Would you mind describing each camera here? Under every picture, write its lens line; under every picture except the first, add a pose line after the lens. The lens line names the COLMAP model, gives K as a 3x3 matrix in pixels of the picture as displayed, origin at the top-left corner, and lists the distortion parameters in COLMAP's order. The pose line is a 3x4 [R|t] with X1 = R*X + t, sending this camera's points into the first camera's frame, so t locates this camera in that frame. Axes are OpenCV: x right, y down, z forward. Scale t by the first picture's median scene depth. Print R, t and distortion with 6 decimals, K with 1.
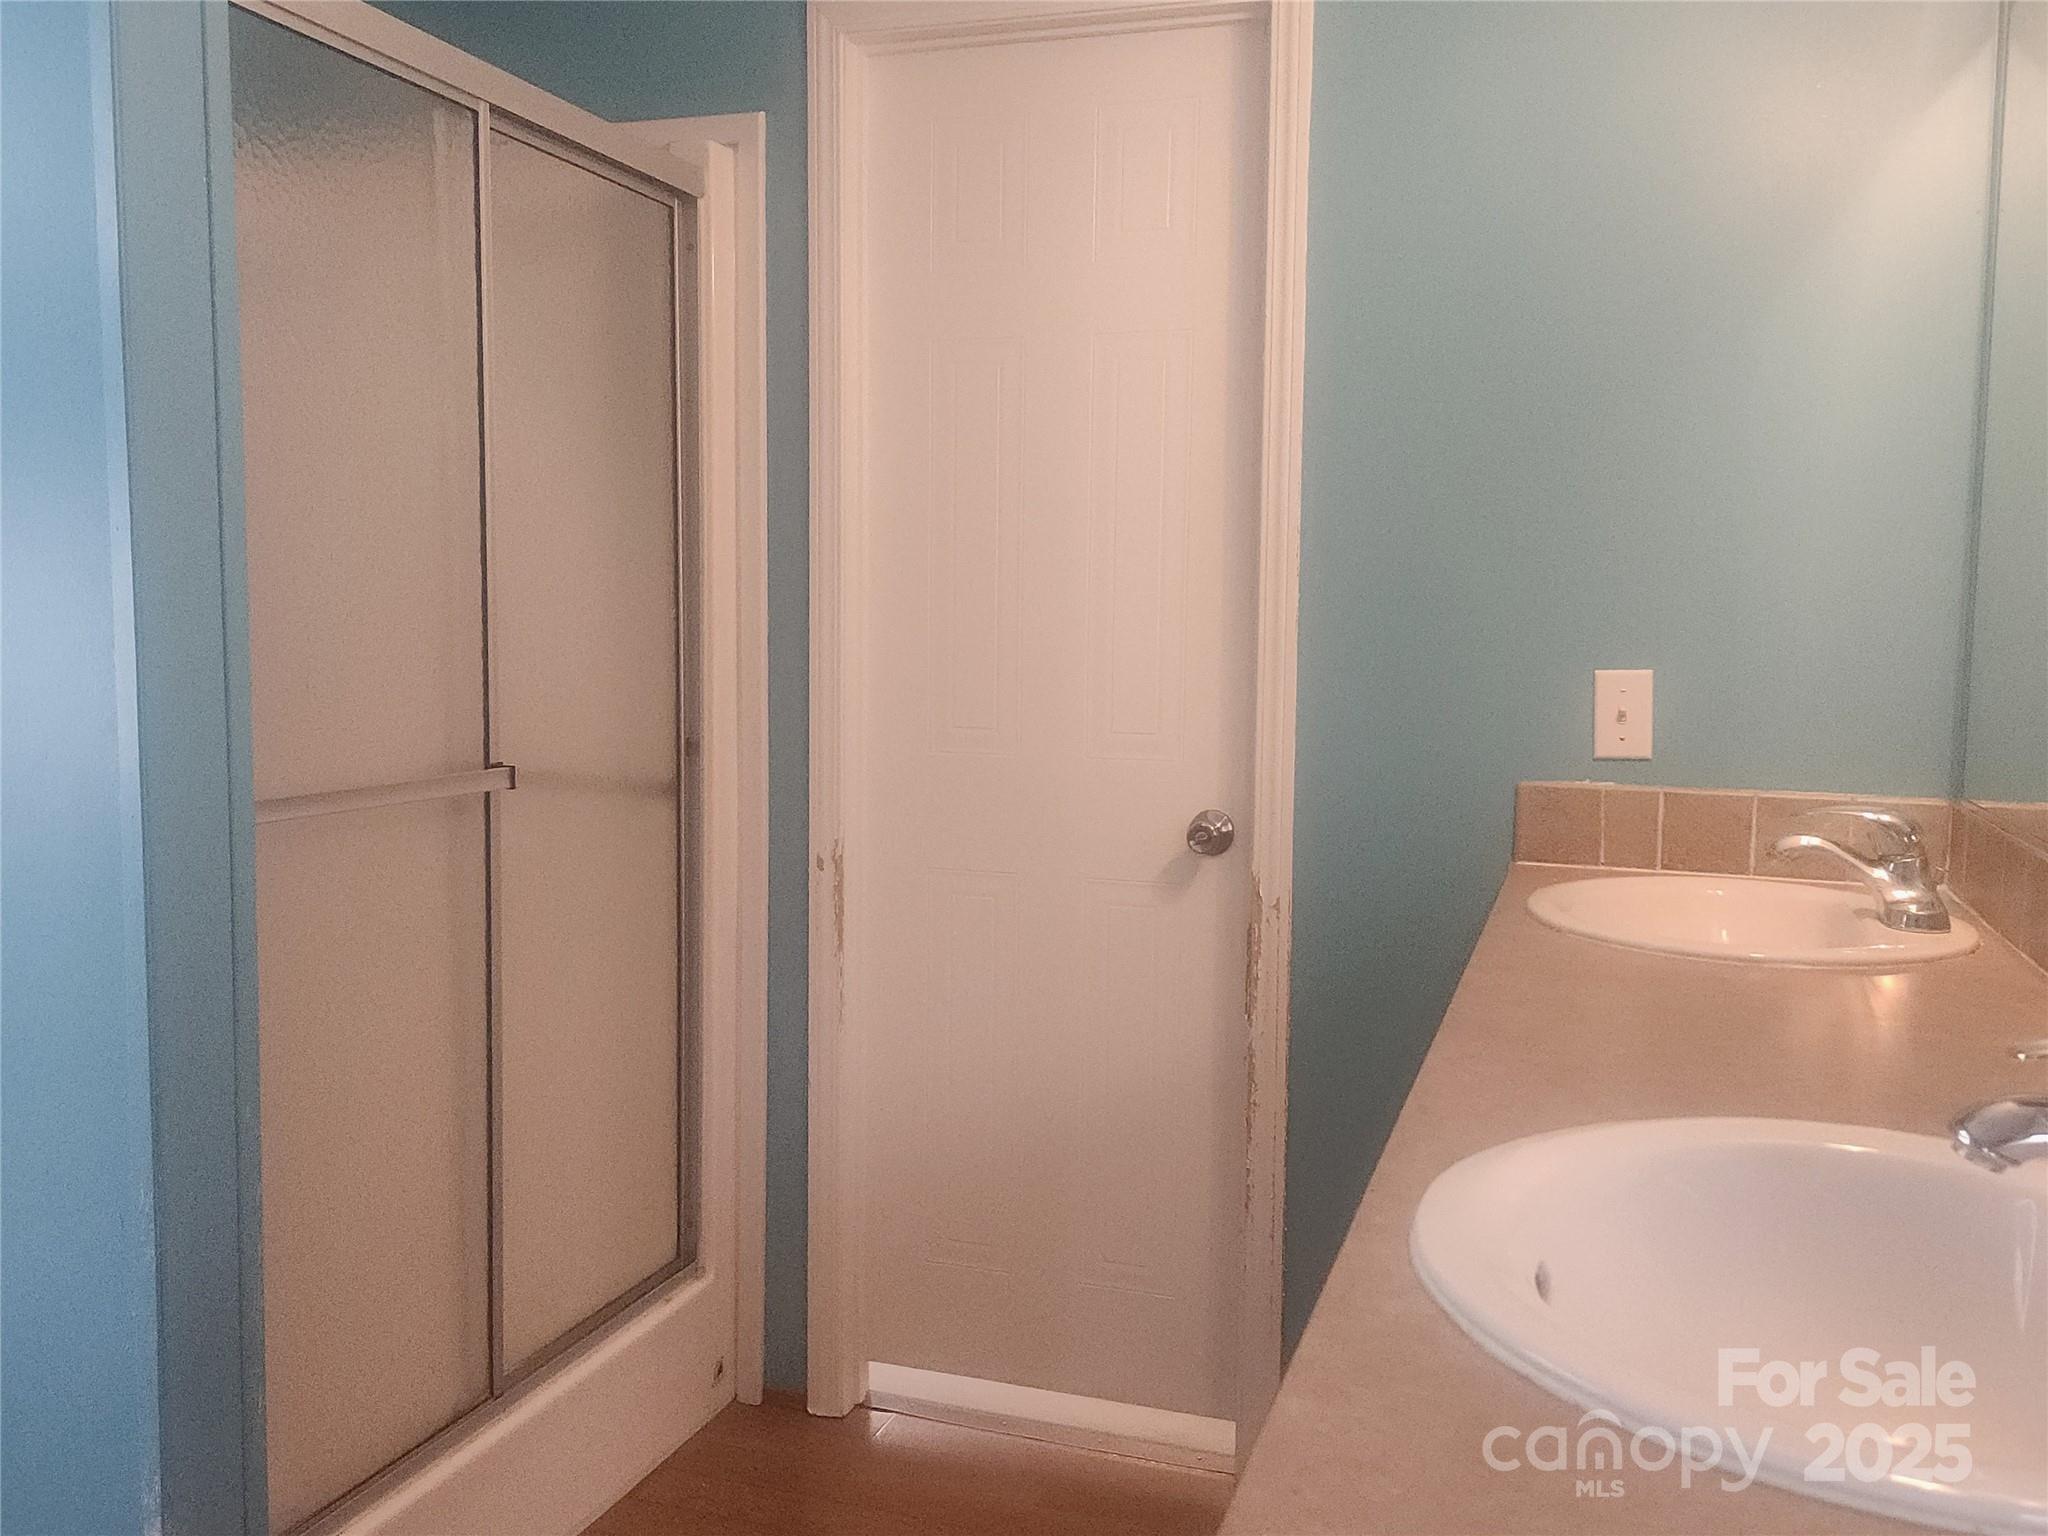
lens RADIAL K [[1474.3, 0, 1034.1], [0, 1474.3, 795.9], [0, 0, 1]] dist [0.105454, -0.166081]
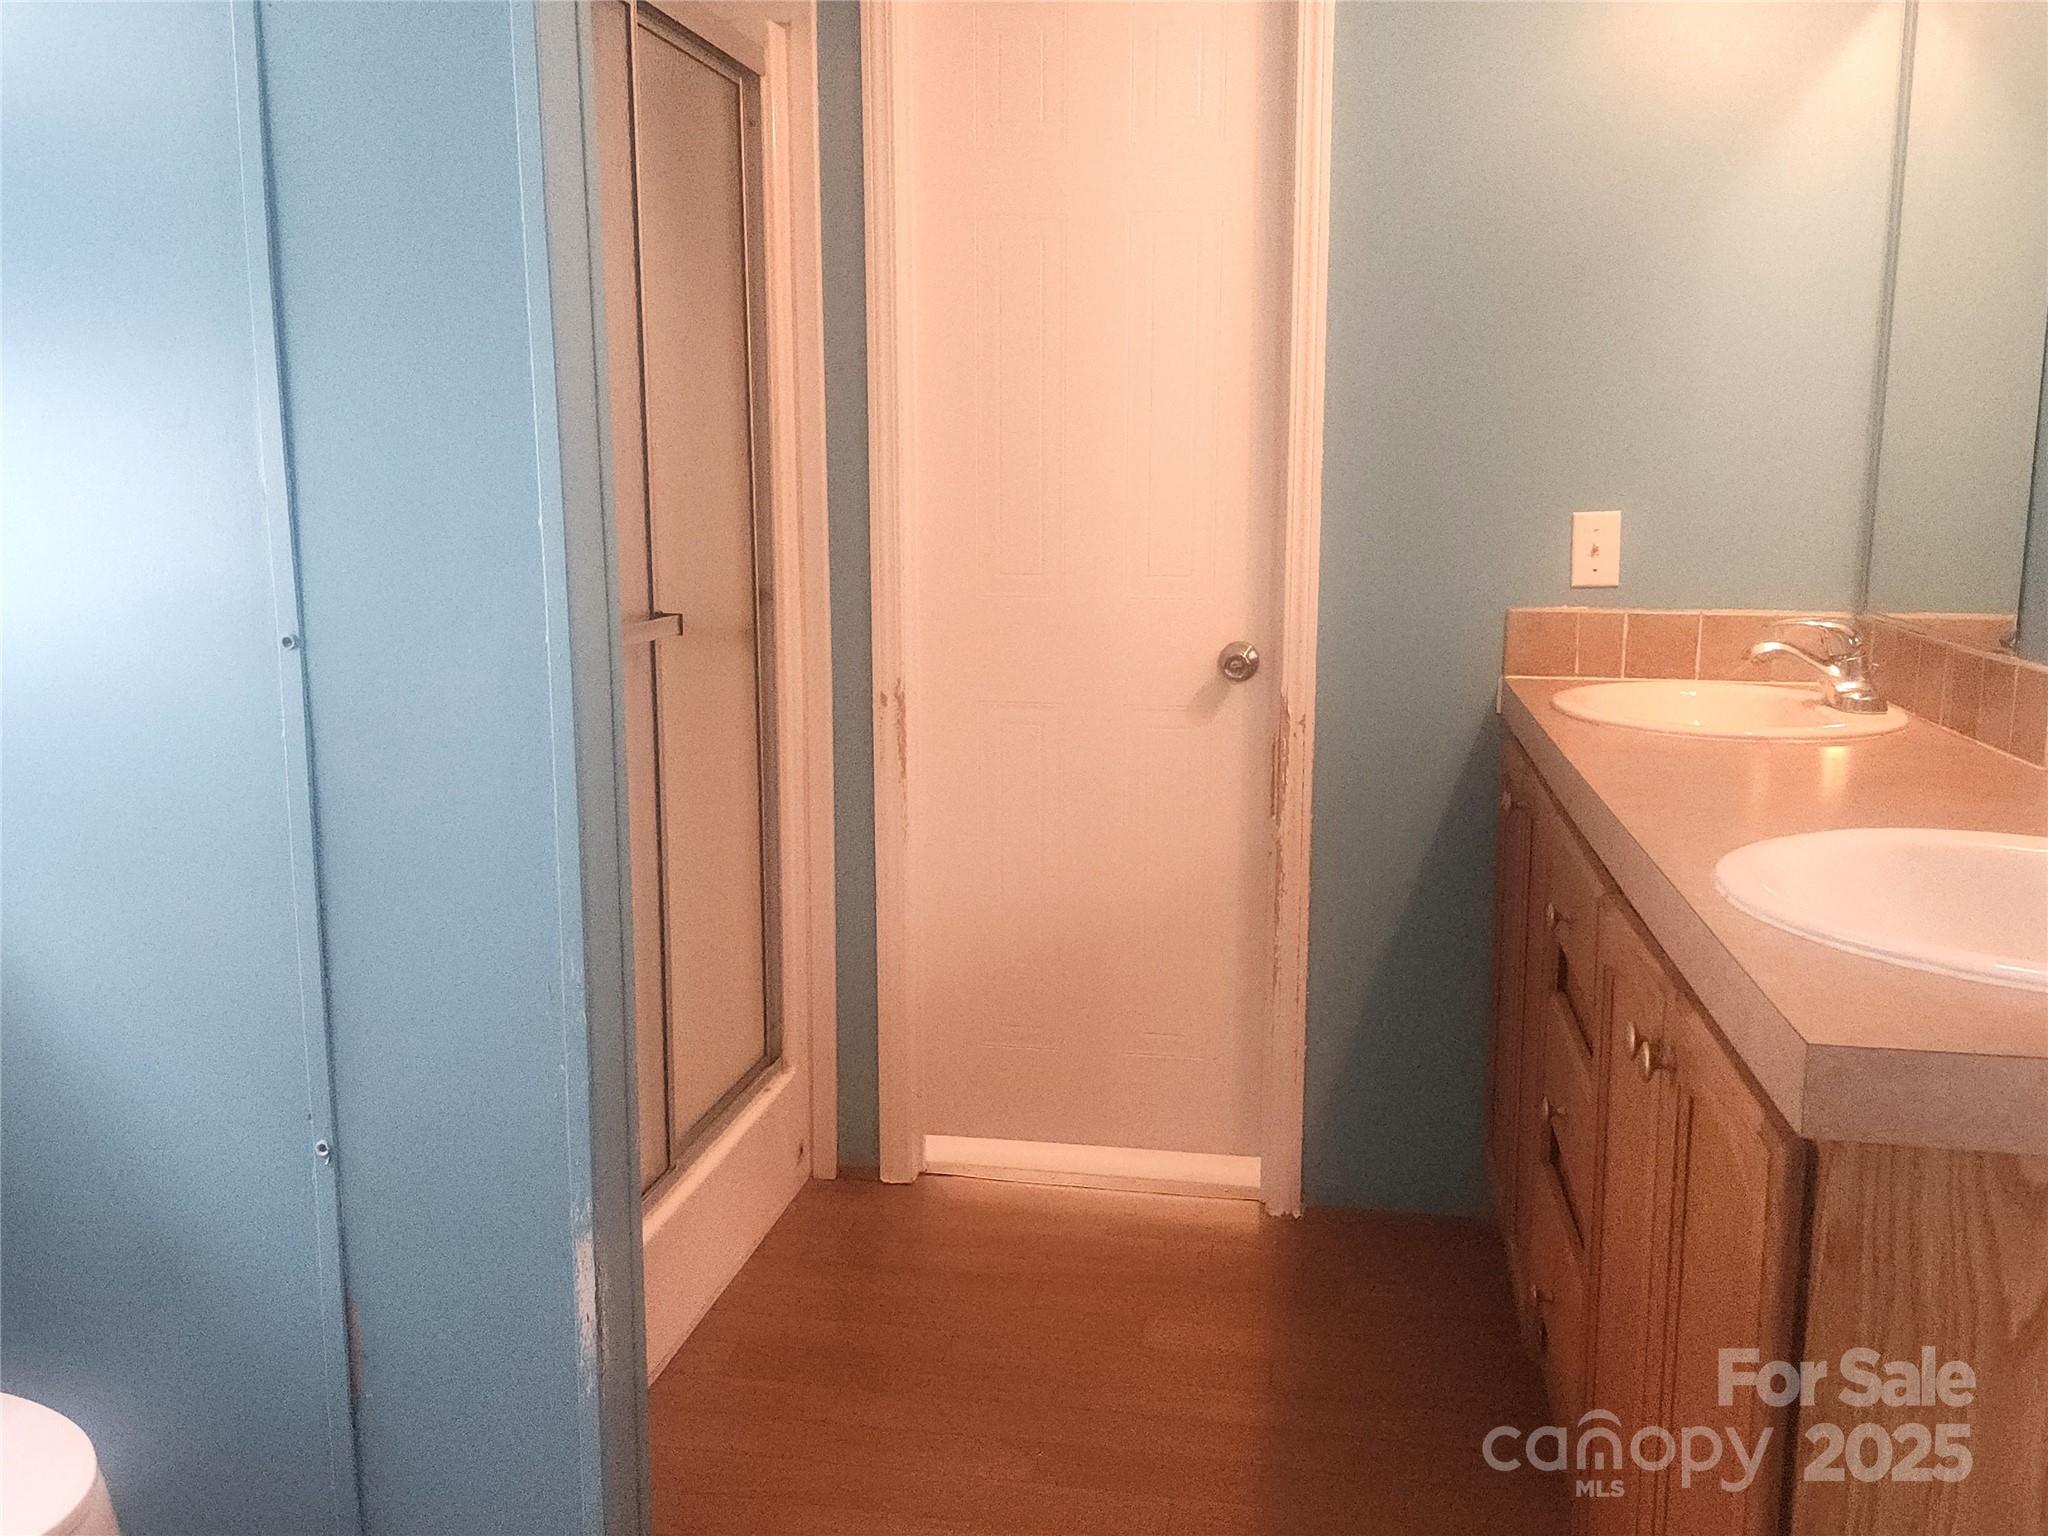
lens RADIAL K [[1479.4, 0, 1024.0], [0, 1479.4, 768.0], [0, 0, 1]] dist [0.095229, -0.123519]
pose [[0.989762, -0.037951, 0.137587, -0.215221], [0.026489, 0.996097, 0.084196, 0.006424], [-0.140245, -0.079689, 0.986905, -0.127397]]
